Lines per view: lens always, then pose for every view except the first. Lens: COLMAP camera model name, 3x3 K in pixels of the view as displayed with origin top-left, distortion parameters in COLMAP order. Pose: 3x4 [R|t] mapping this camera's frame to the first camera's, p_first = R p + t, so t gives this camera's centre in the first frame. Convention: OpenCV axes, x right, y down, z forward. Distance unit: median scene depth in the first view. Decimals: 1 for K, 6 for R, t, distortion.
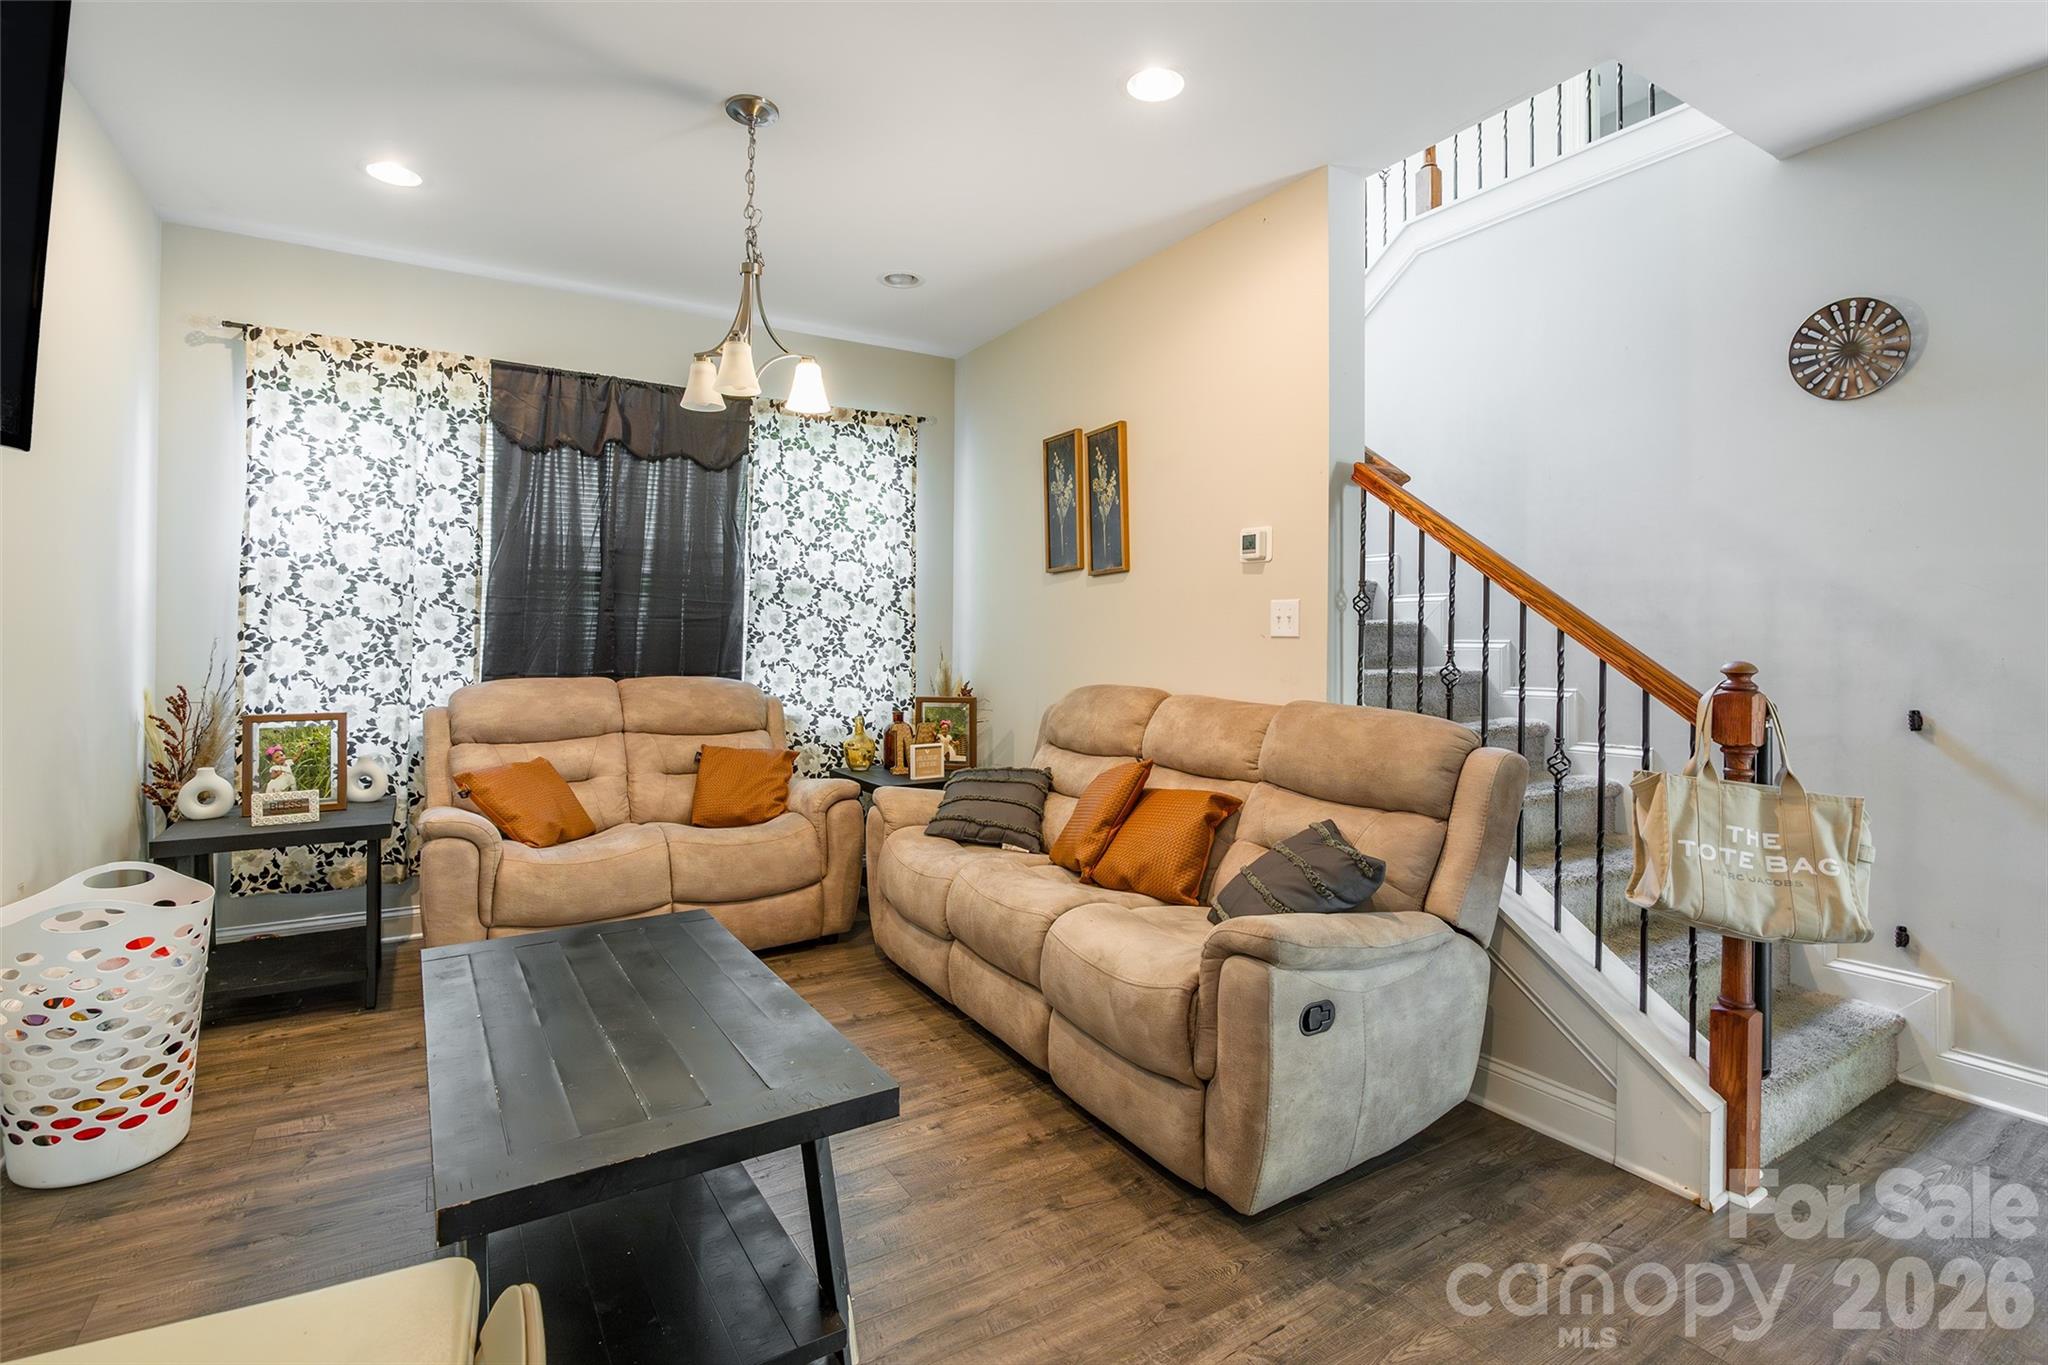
lens RADIAL K [[969.1, 0, 996.9], [0, 969.1, 634.3], [0, 0, 1]] dist [-0.005874, 0.000354]
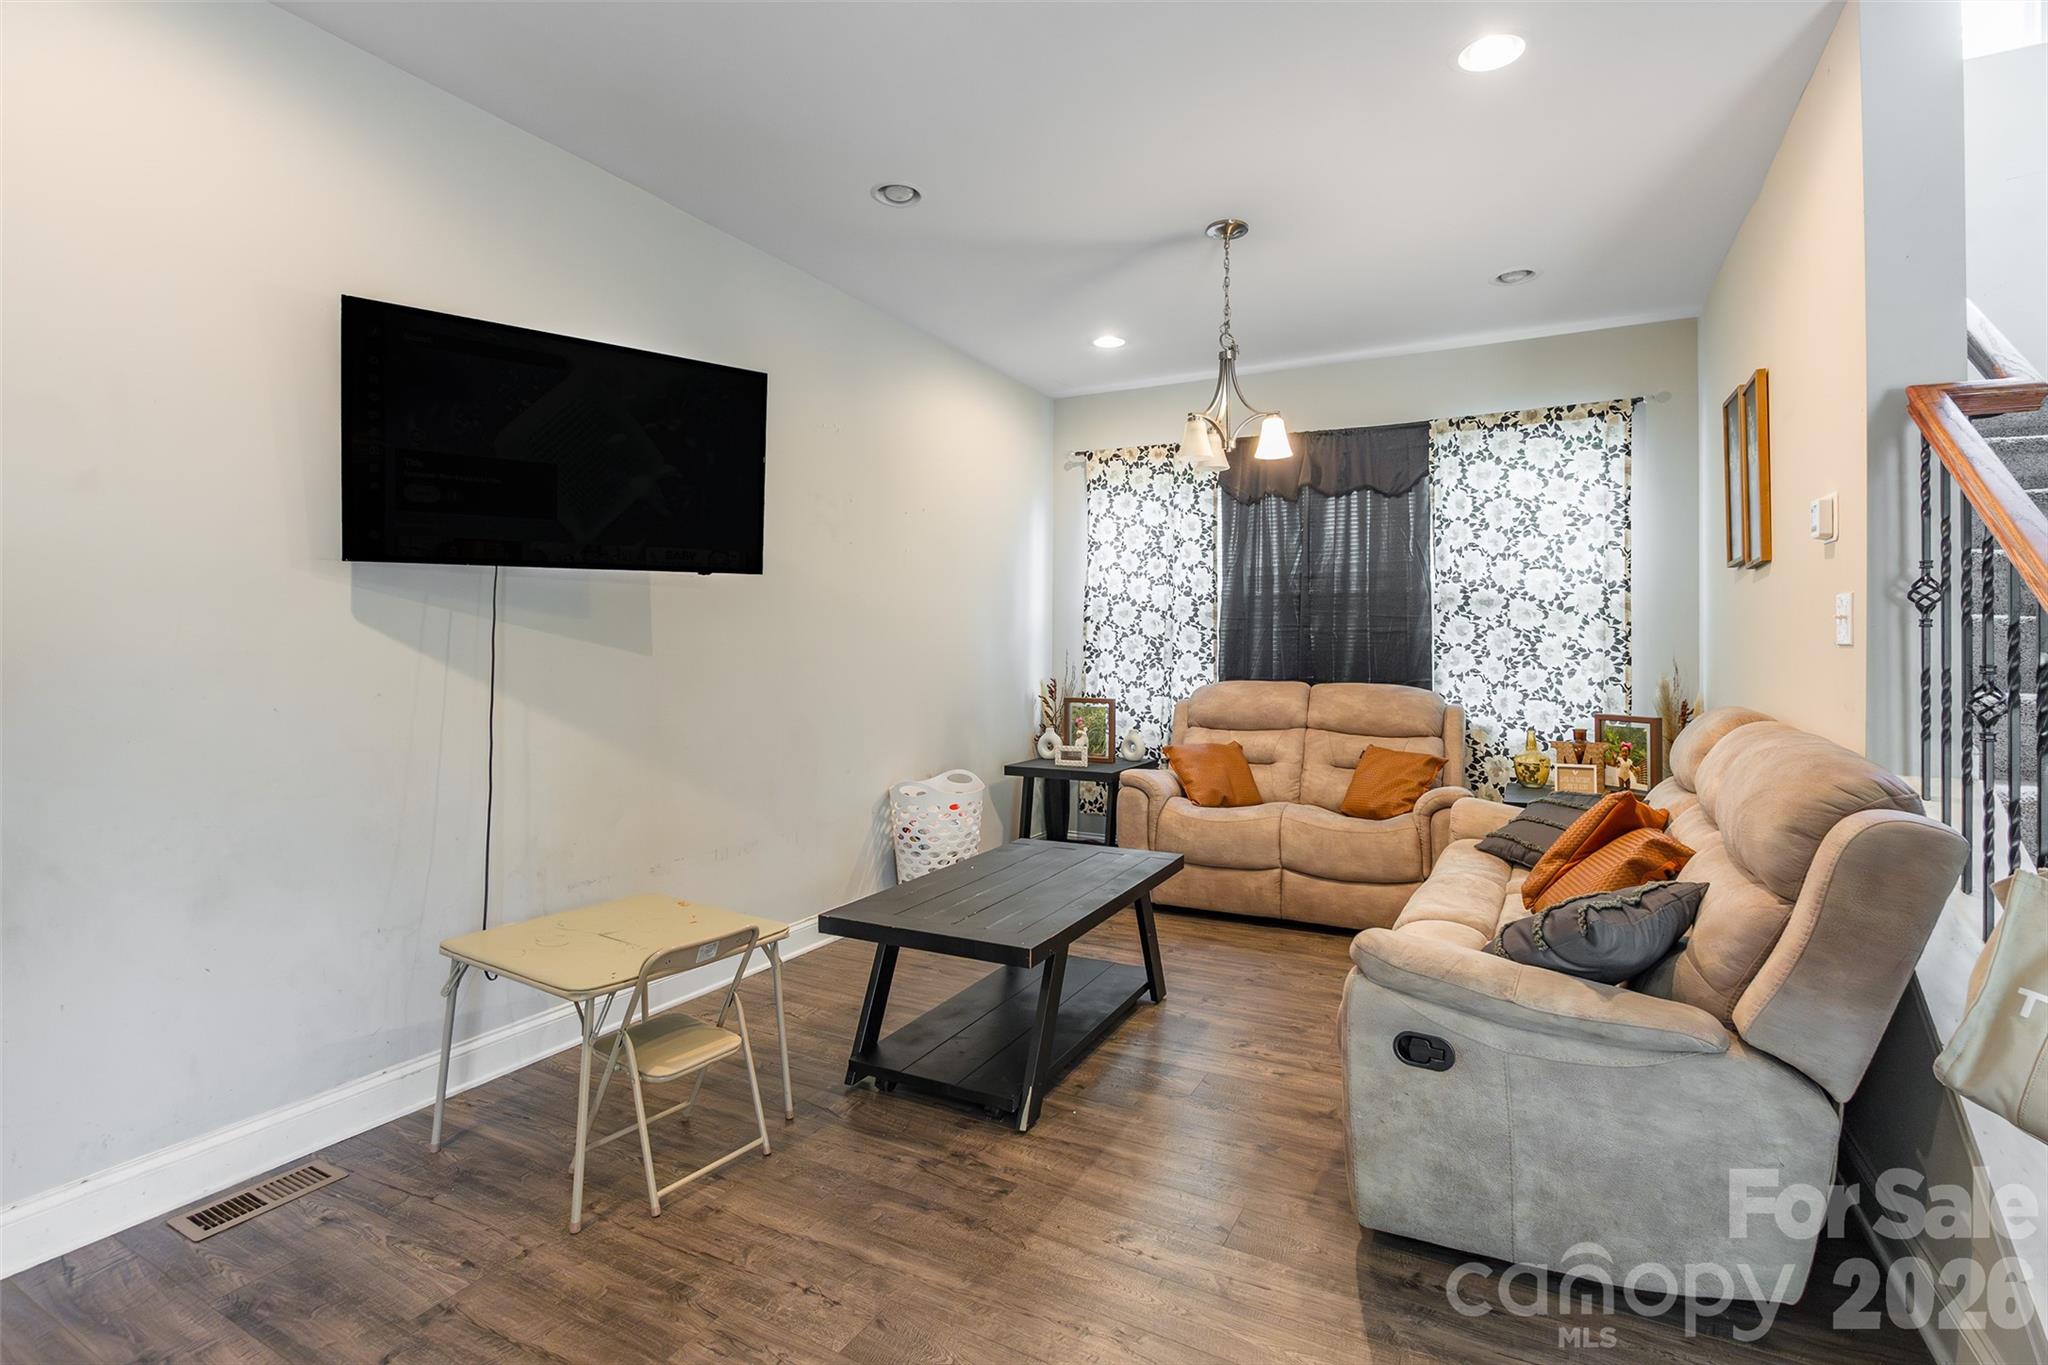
lens RADIAL K [[962.3, 0, 1027.1], [0, 962.3, 634.6], [0, 0, 1]] dist [-0.007919, -0.000165]
pose [[0.513901, -0.014954, -0.857719, 0.451734], [0.003531, 0.999876, -0.015317, 0.002712], [0.857842, 0.004843, 0.513890, 0.092344]]
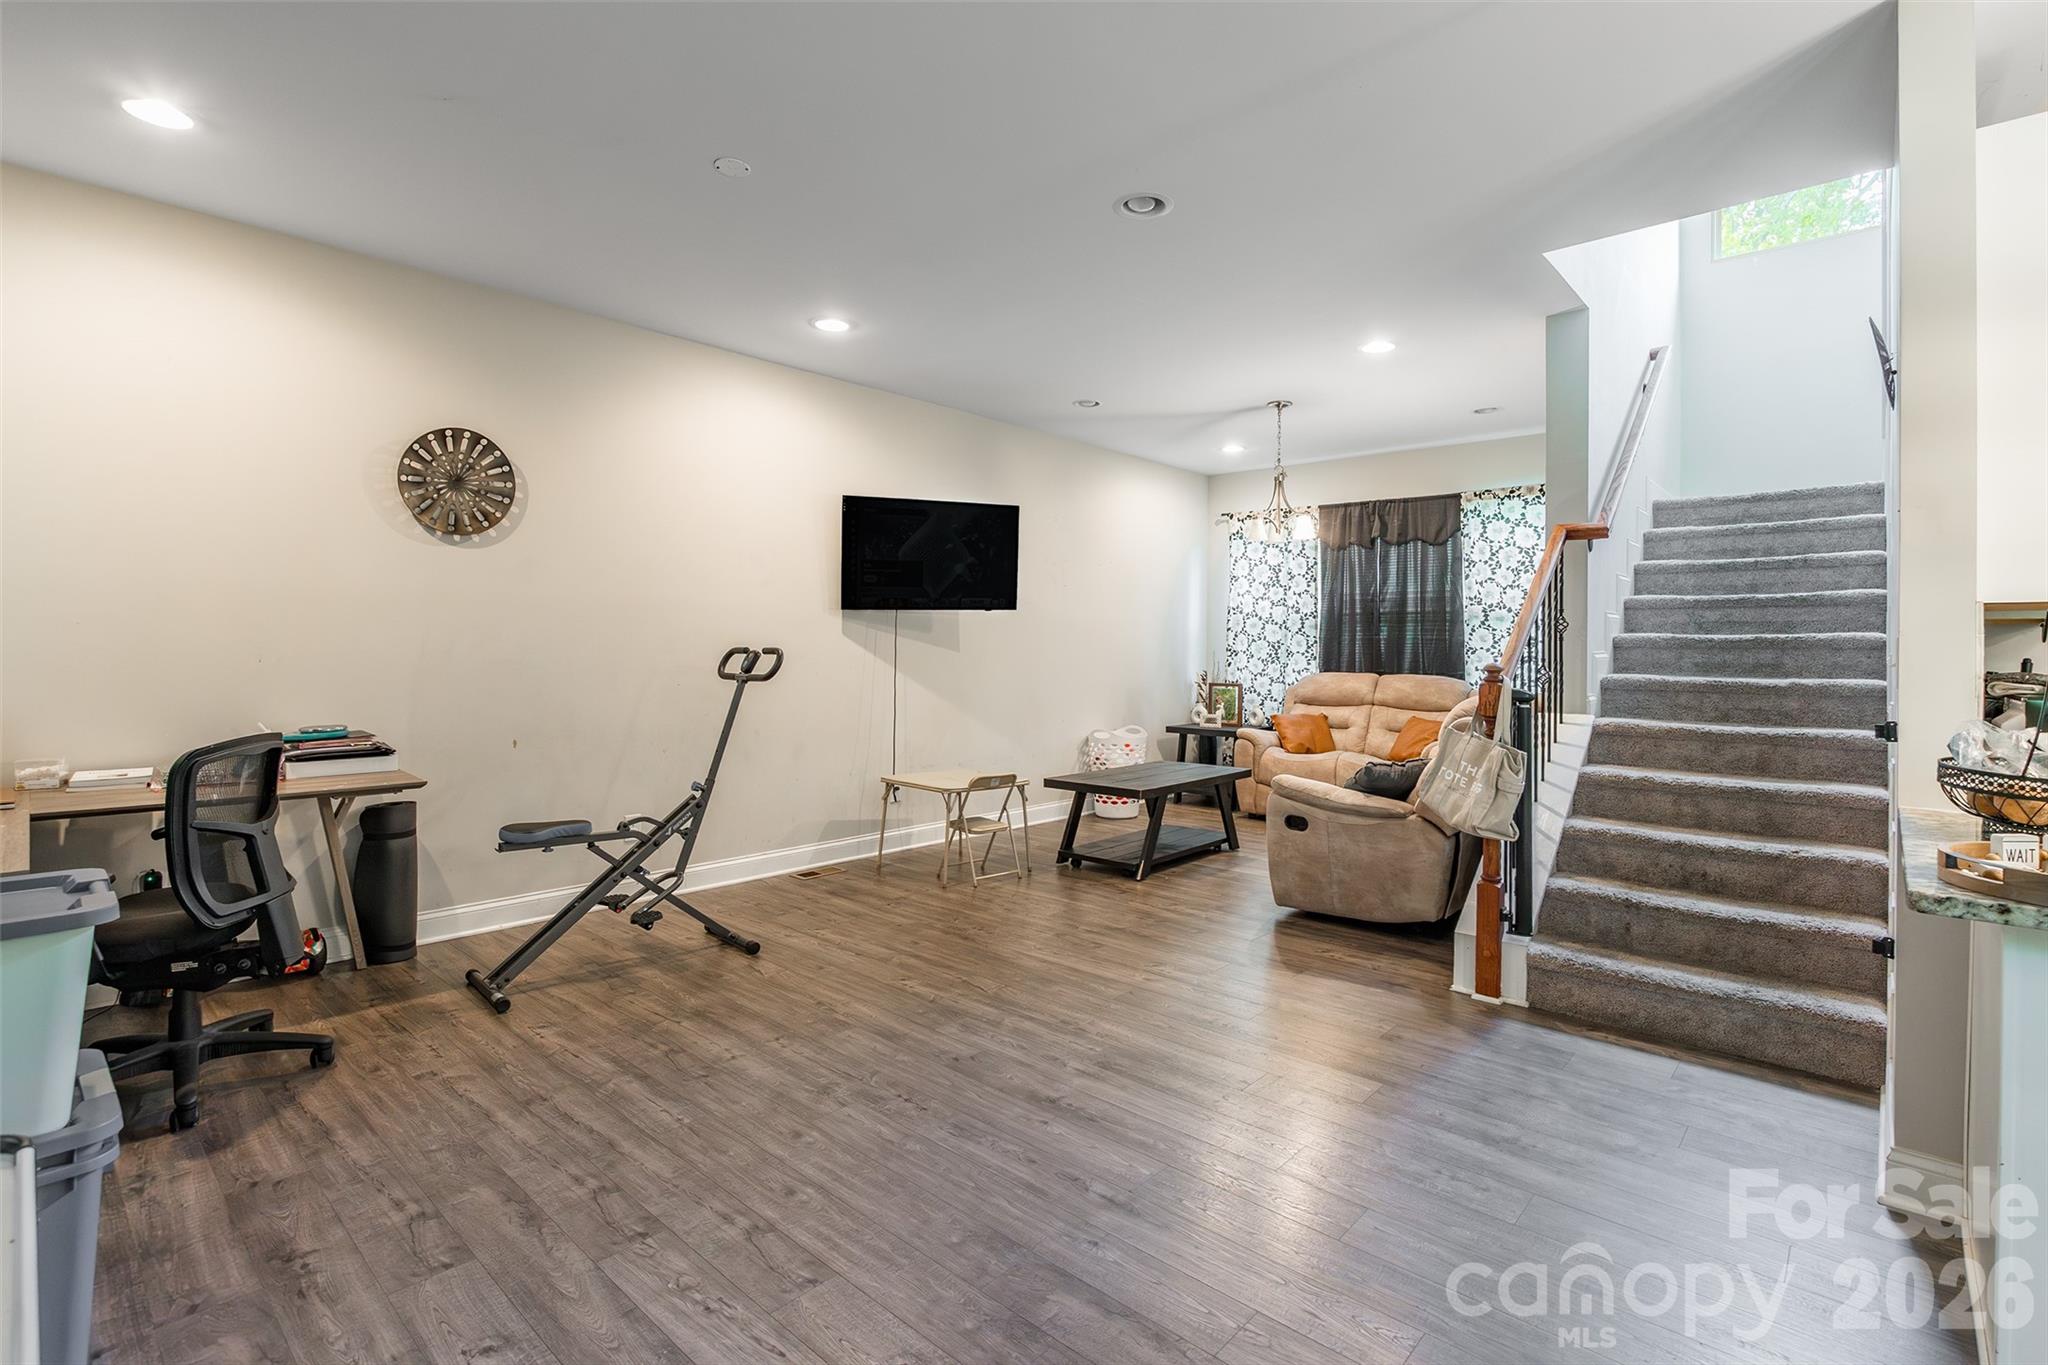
lens RADIAL K [[943.4, 0, 1000.4], [0, 943.4, 640.1], [0, 0, 1]] dist [-0.001730, -0.000223]
pose [[0.266865, -0.010483, -0.963677, 1.063816], [-0.001981, 0.999933, -0.011426, 0.005047], [0.963732, 0.004958, 0.266826, -0.101459]]
